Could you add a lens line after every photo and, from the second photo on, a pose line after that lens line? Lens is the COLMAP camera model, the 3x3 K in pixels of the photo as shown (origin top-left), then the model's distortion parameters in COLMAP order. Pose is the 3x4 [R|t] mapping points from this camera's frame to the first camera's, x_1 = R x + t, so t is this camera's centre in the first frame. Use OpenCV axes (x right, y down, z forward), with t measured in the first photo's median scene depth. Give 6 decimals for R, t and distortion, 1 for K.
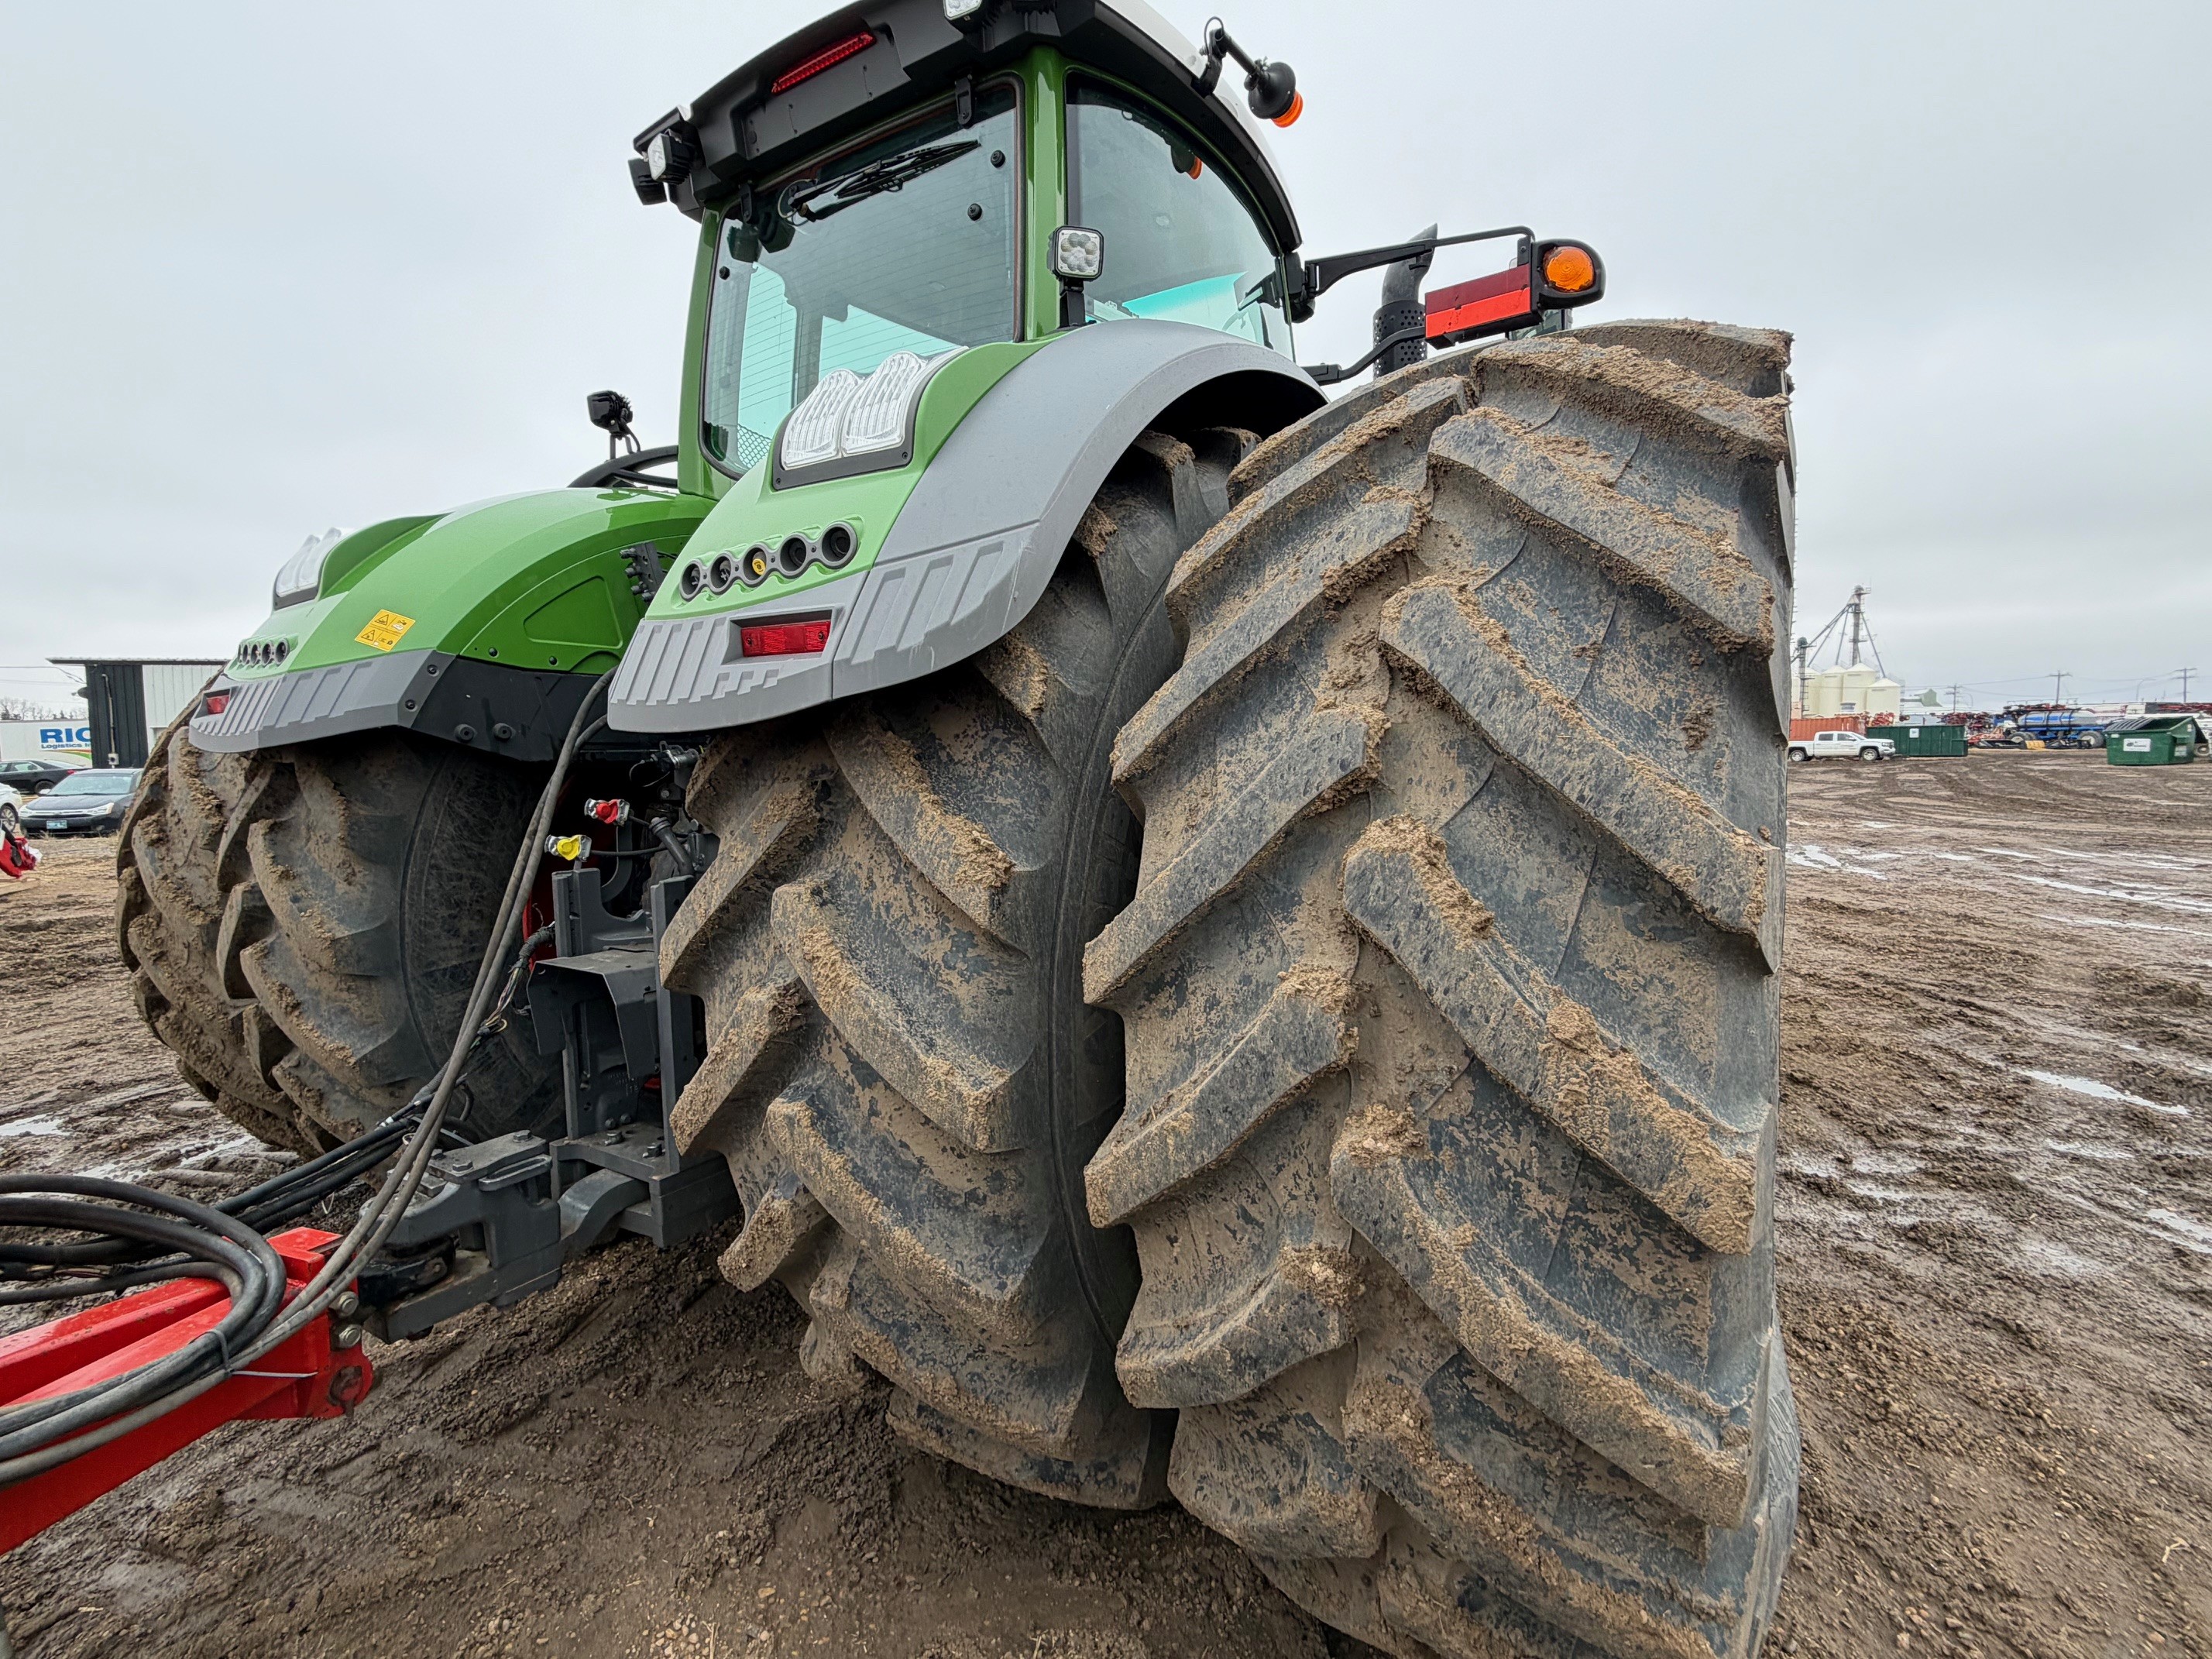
lens RADIAL K [[1049.2, 0, 1106.0], [0, 1049.2, 829.5], [0, 0, 1]] dist [-0.000948, 0.000231]
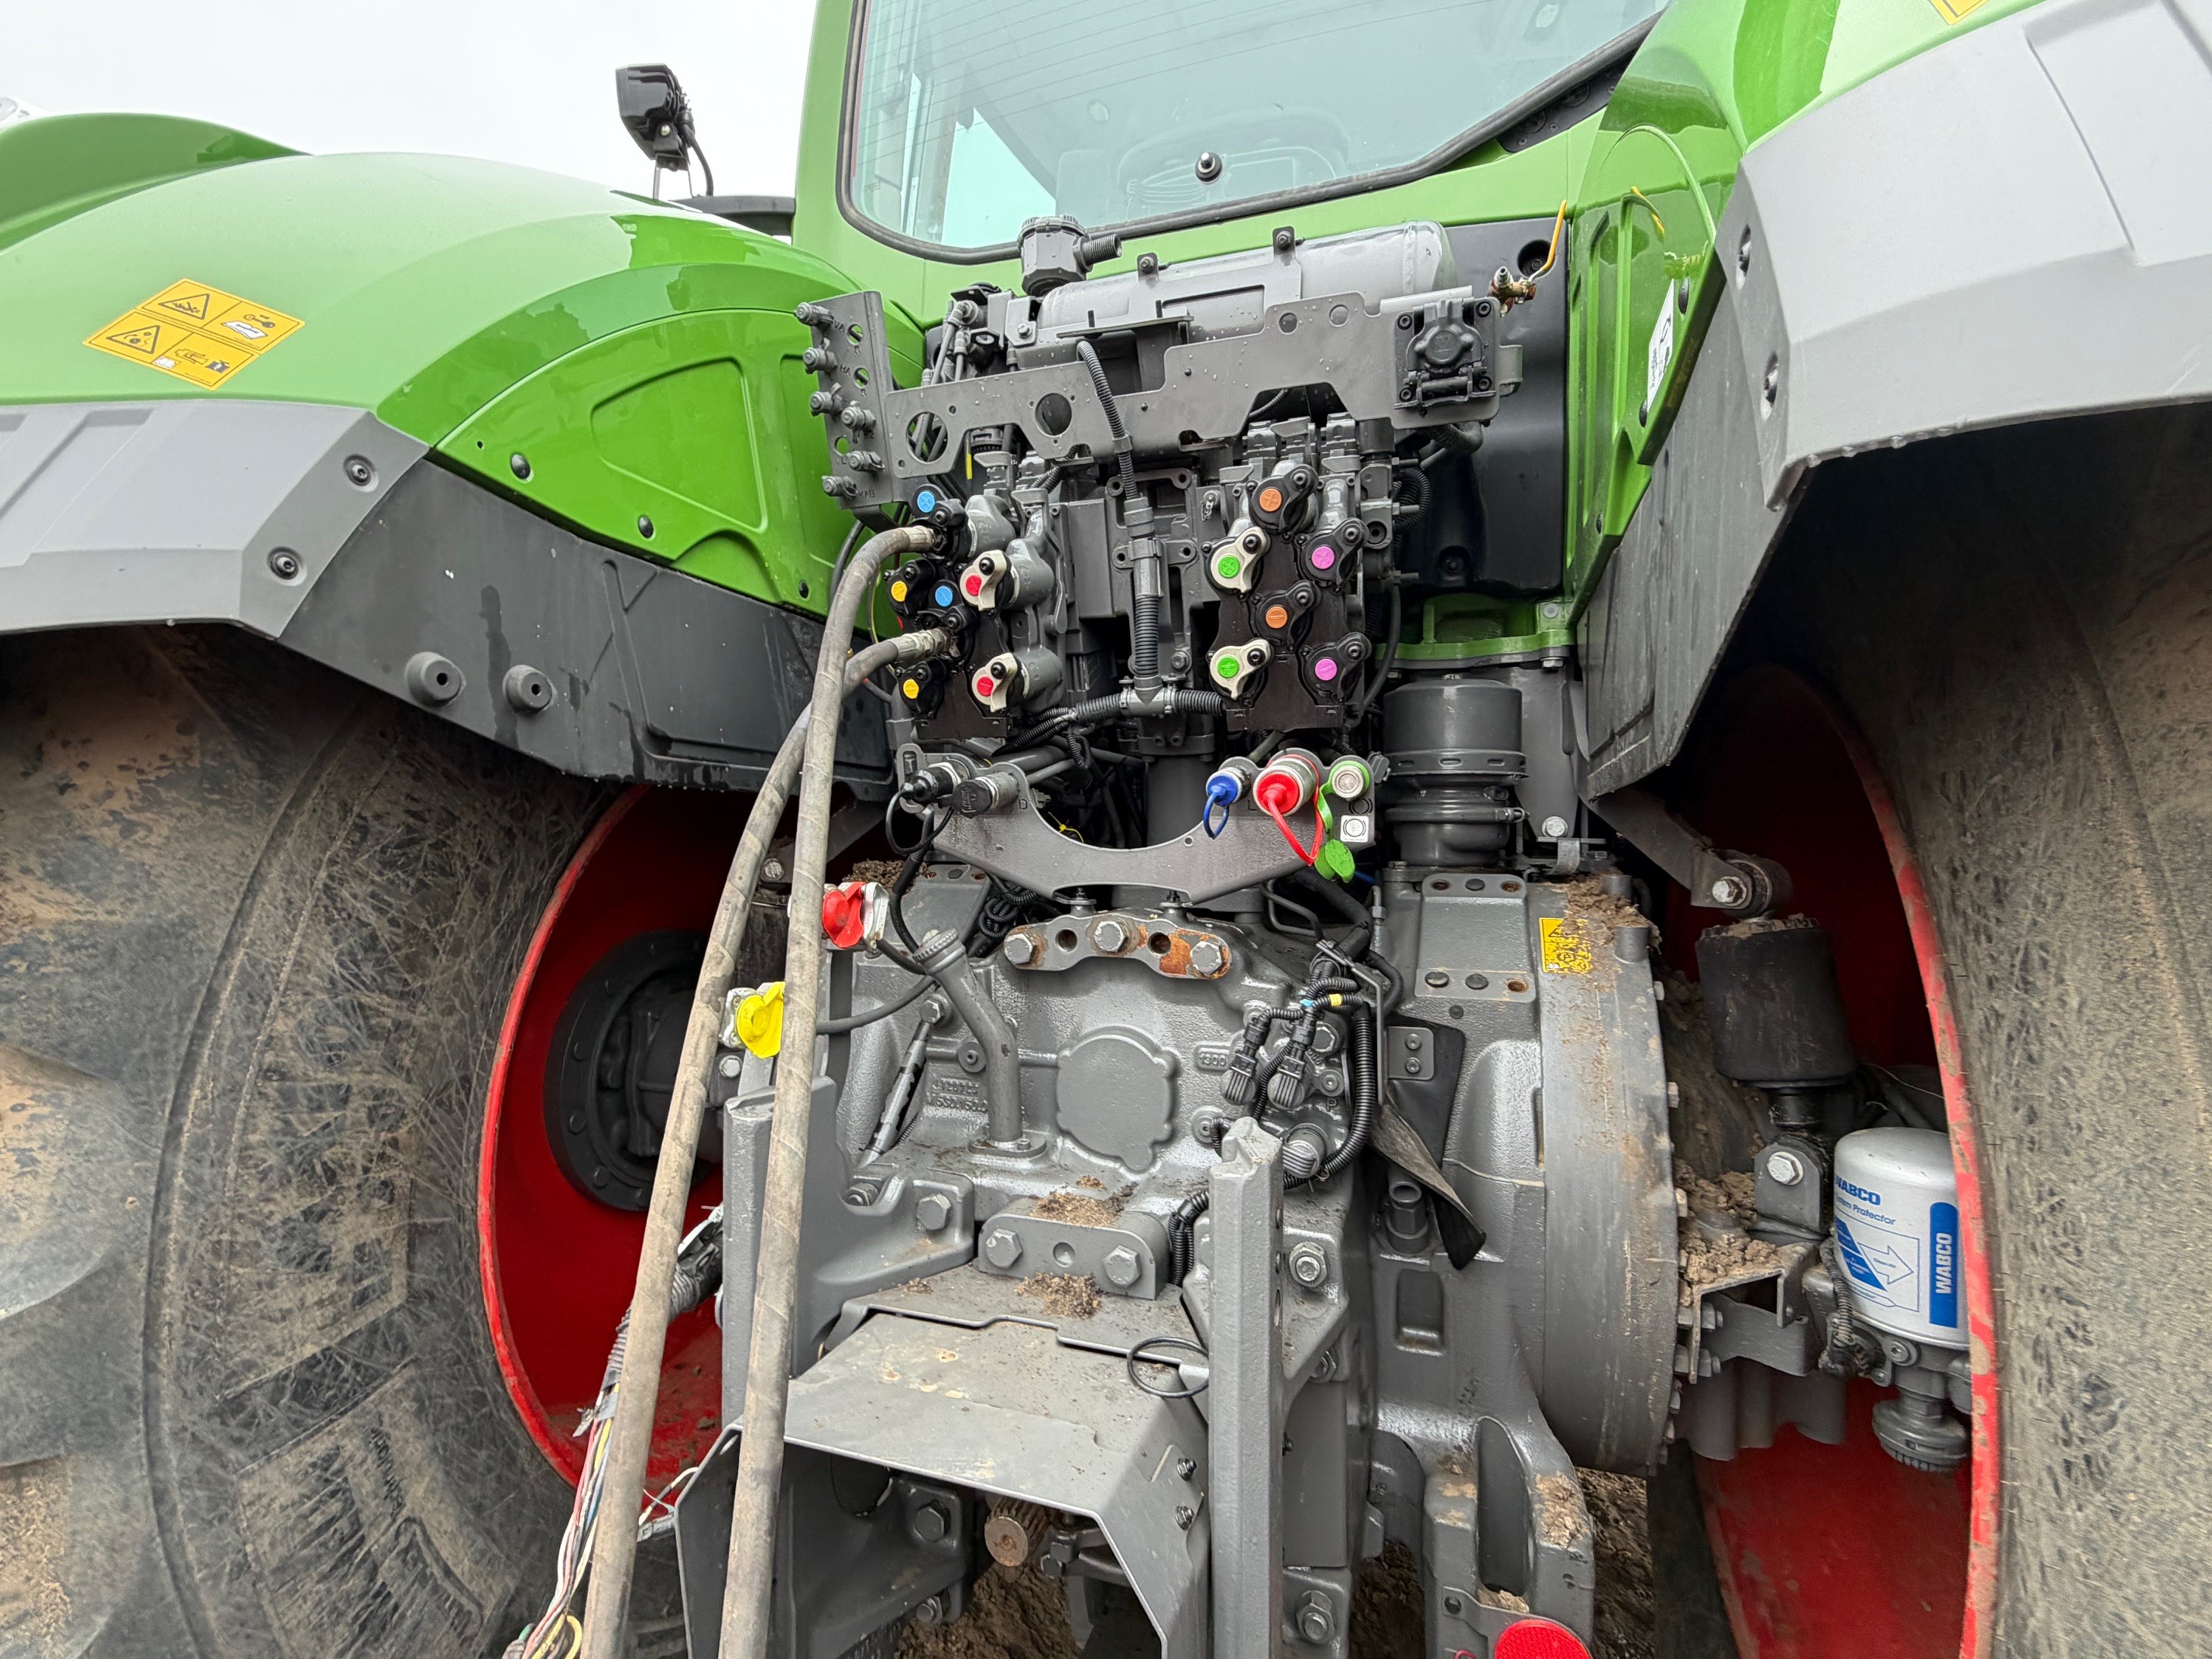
lens RADIAL K [[1044.2, 0, 1092.5], [0, 1044.2, 828.5], [0, 0, 1]] dist [-0.004435, -0.000132]
pose [[0.971622, 0.028251, 0.234848, -0.420520], [-0.008587, 0.996400, -0.084336, -0.015416], [-0.236385, 0.079926, 0.968367, 0.548589]]
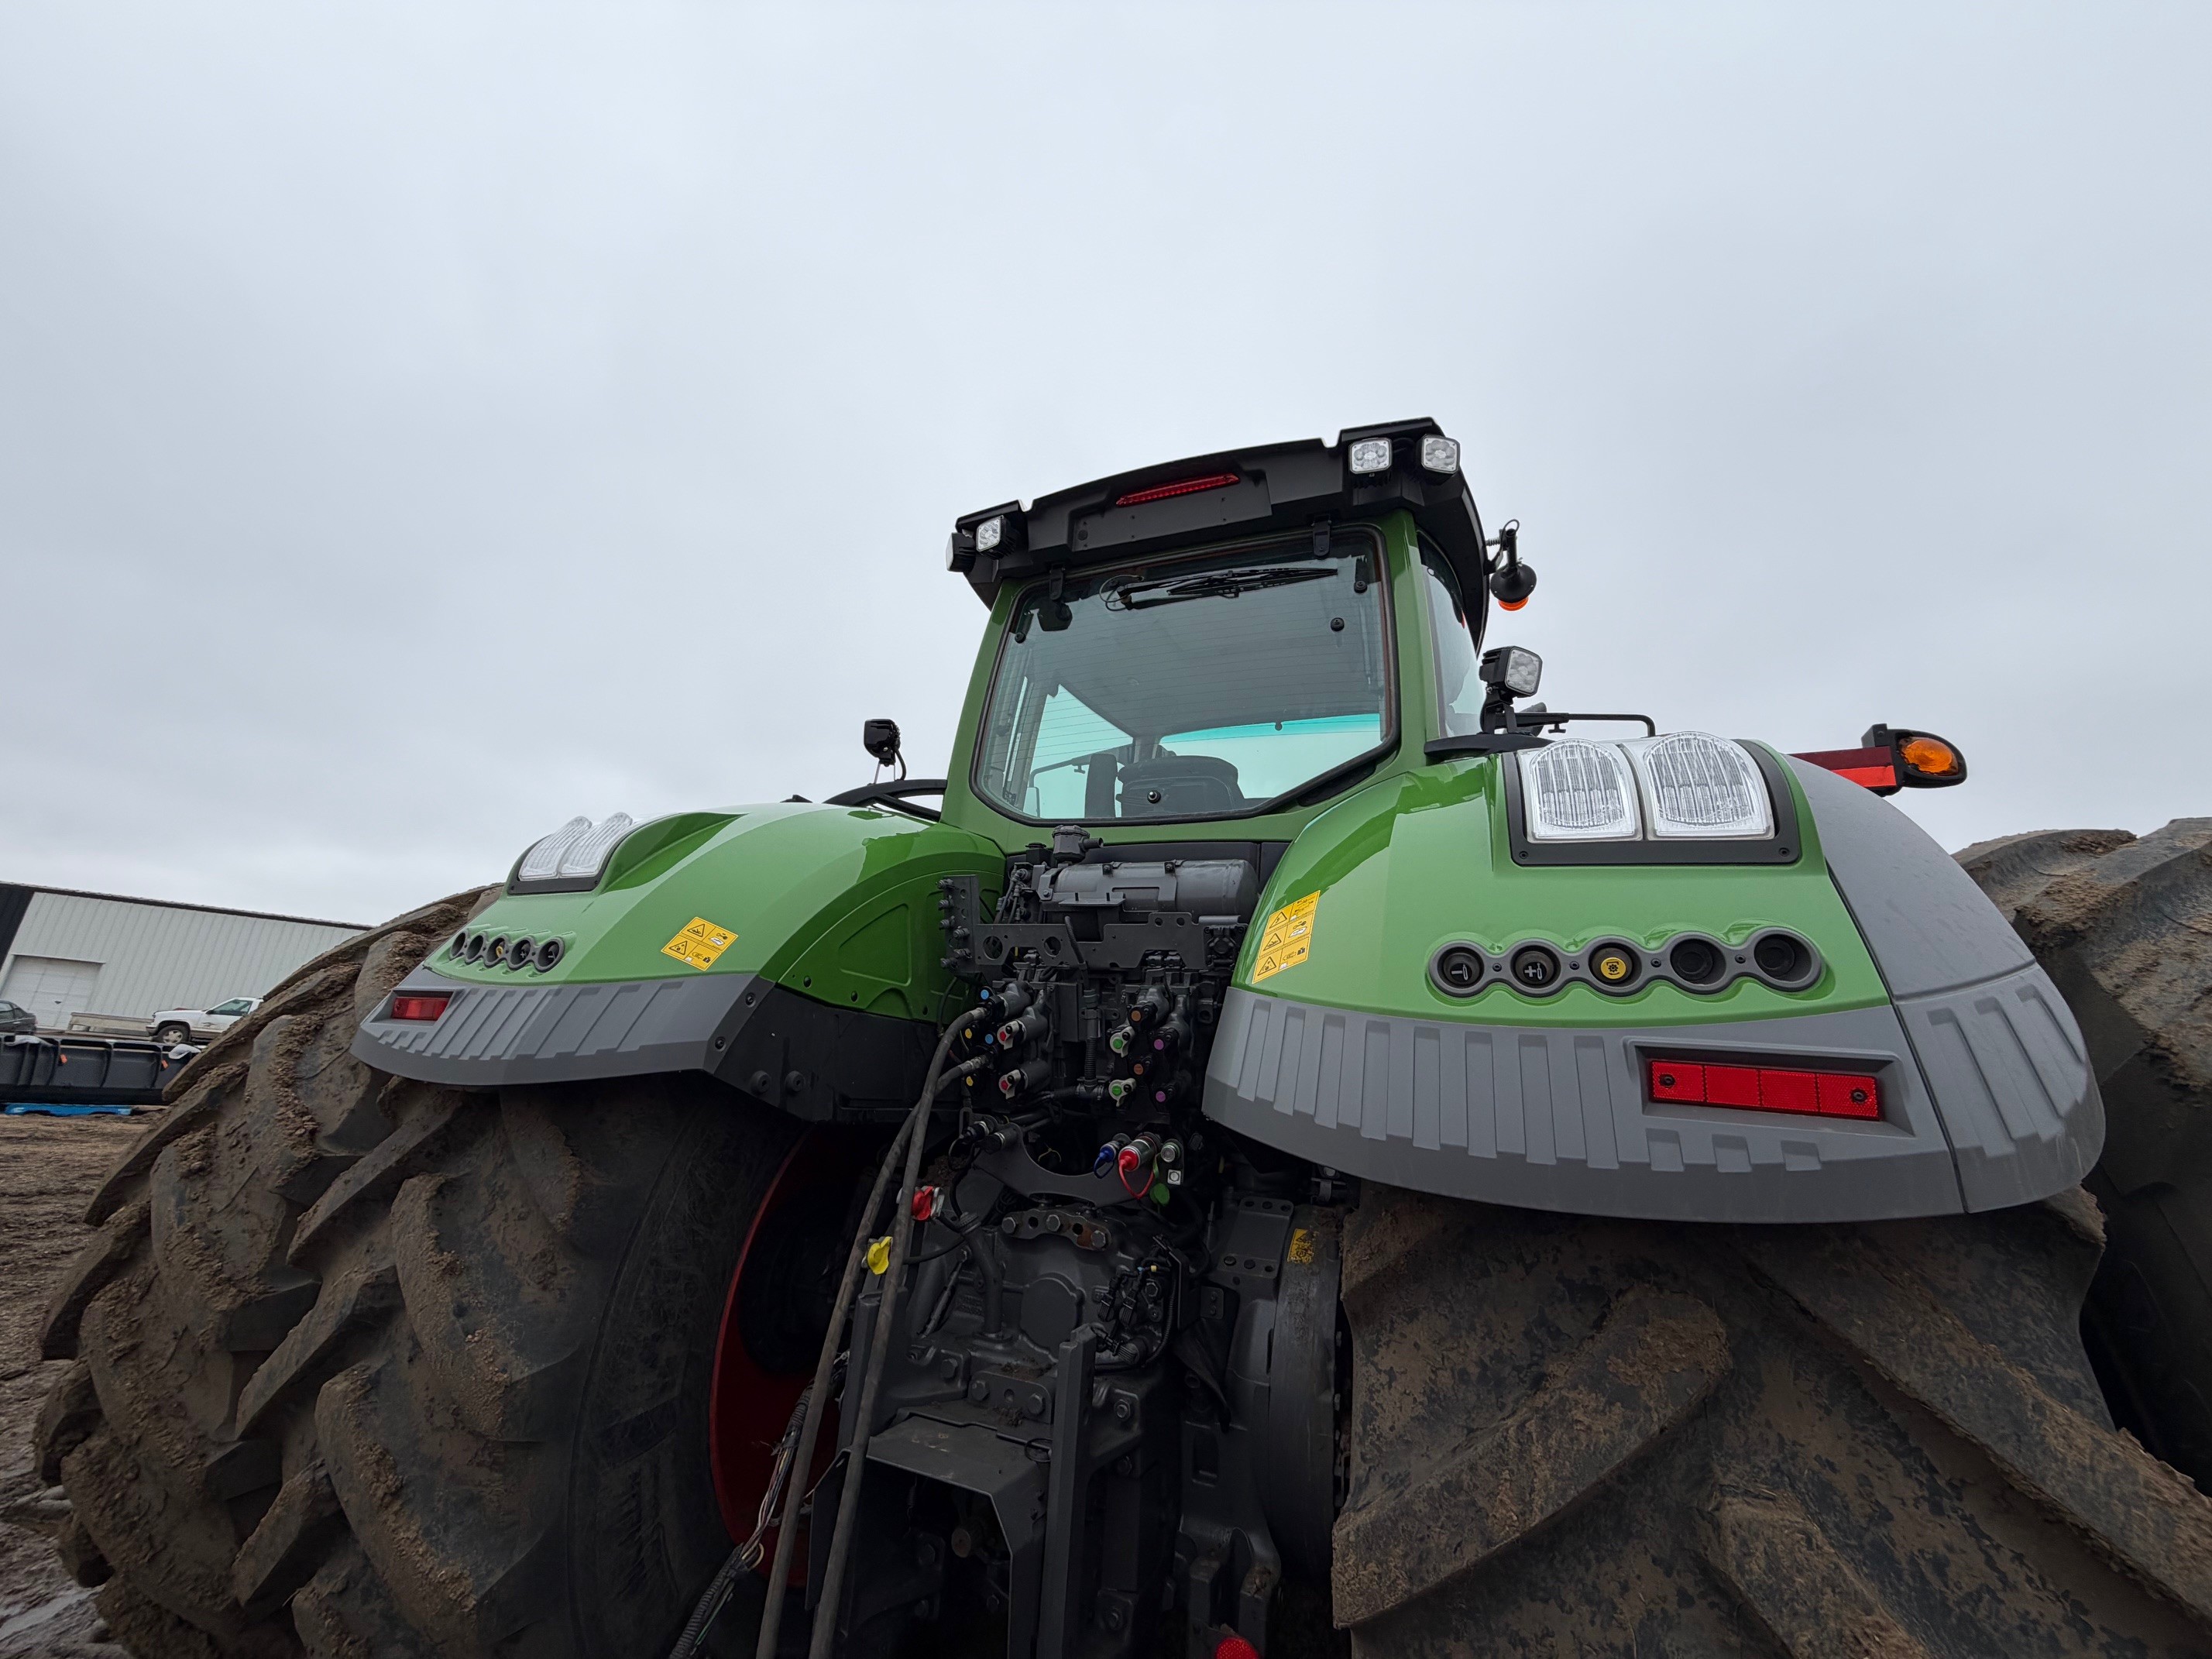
lens RADIAL K [[876.5, 0, 1098.2], [0, 876.5, 833.4], [0, 0, 1]] dist [-0.001025, 0.000208]
pose [[0.981137, 0.137143, 0.136244, -0.417282], [-0.082964, 0.935293, -0.344010, -0.053889], [-0.174607, 0.326218, 0.929029, 0.253228]]
